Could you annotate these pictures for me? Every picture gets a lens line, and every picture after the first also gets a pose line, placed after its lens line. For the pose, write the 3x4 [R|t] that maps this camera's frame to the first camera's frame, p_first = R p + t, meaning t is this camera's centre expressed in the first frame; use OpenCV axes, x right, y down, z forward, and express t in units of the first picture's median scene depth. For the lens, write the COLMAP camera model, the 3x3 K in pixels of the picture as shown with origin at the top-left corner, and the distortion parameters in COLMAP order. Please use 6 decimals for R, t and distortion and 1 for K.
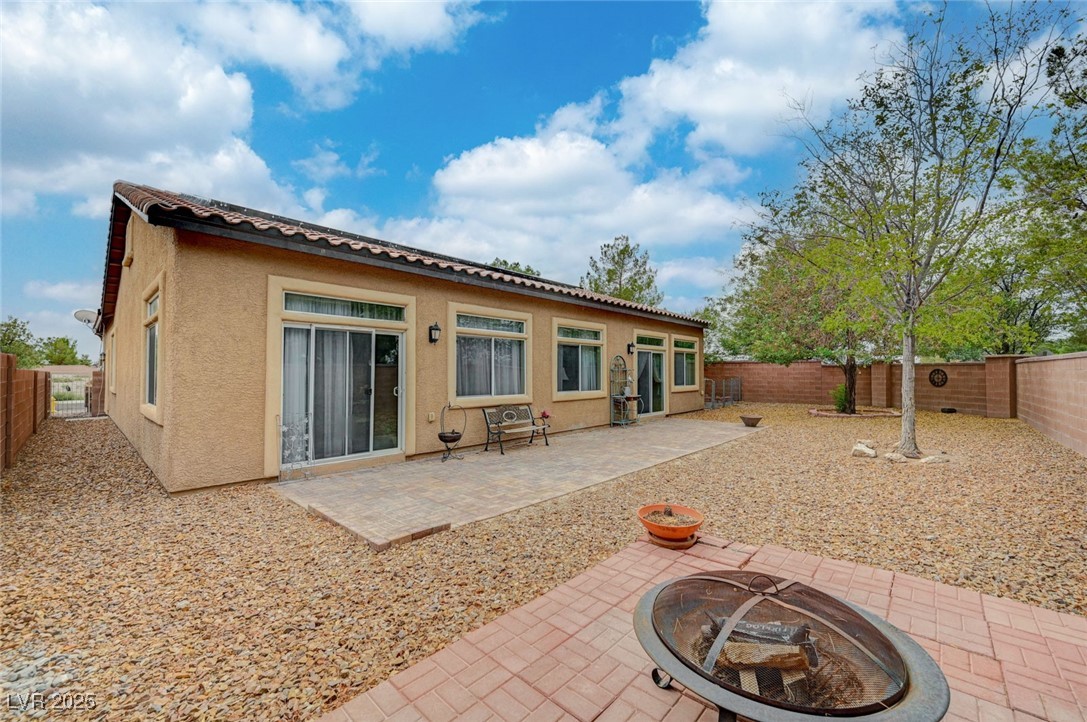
lens RADIAL K [[430.3, 0, 544.5], [0, 430.3, 373.8], [0, 0, 1]] dist [0.000365, 0.000008]
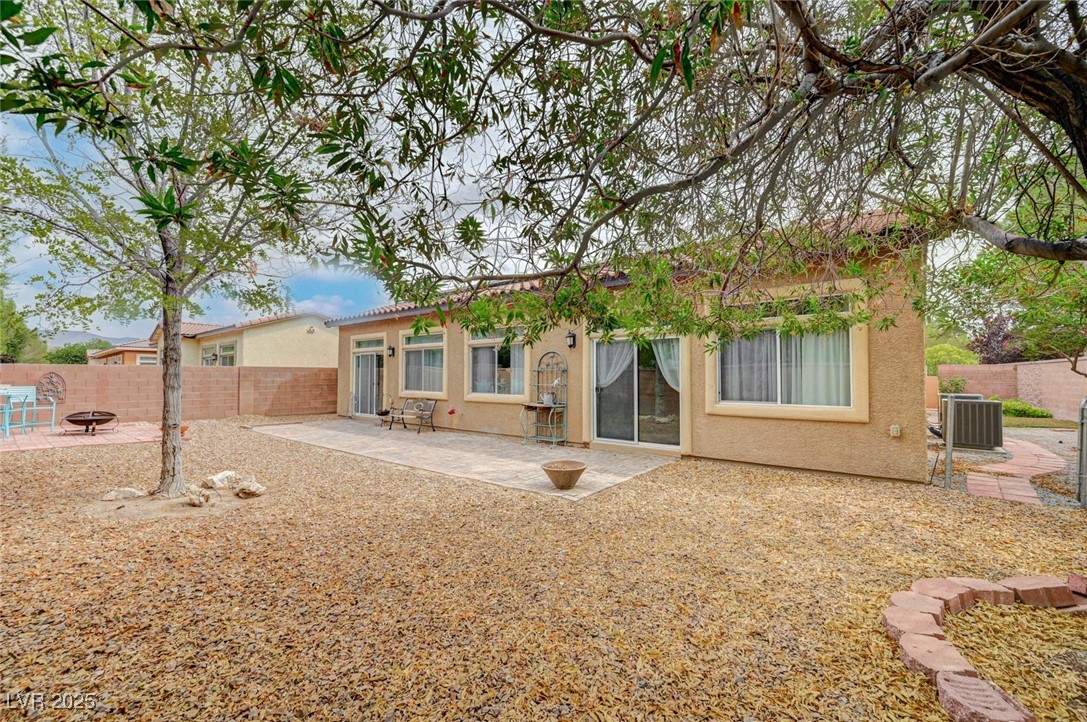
lens RADIAL K [[449.3, 0, 543.5], [0, 449.3, 361.0], [0, 0, 1]] dist [-0.000867, -0.000065]
pose [[0.053619, -0.024708, -0.998256, 1.317042], [0.003318, 0.999693, -0.024565, -0.008401], [0.998556, -0.001995, 0.053685, 1.290451]]
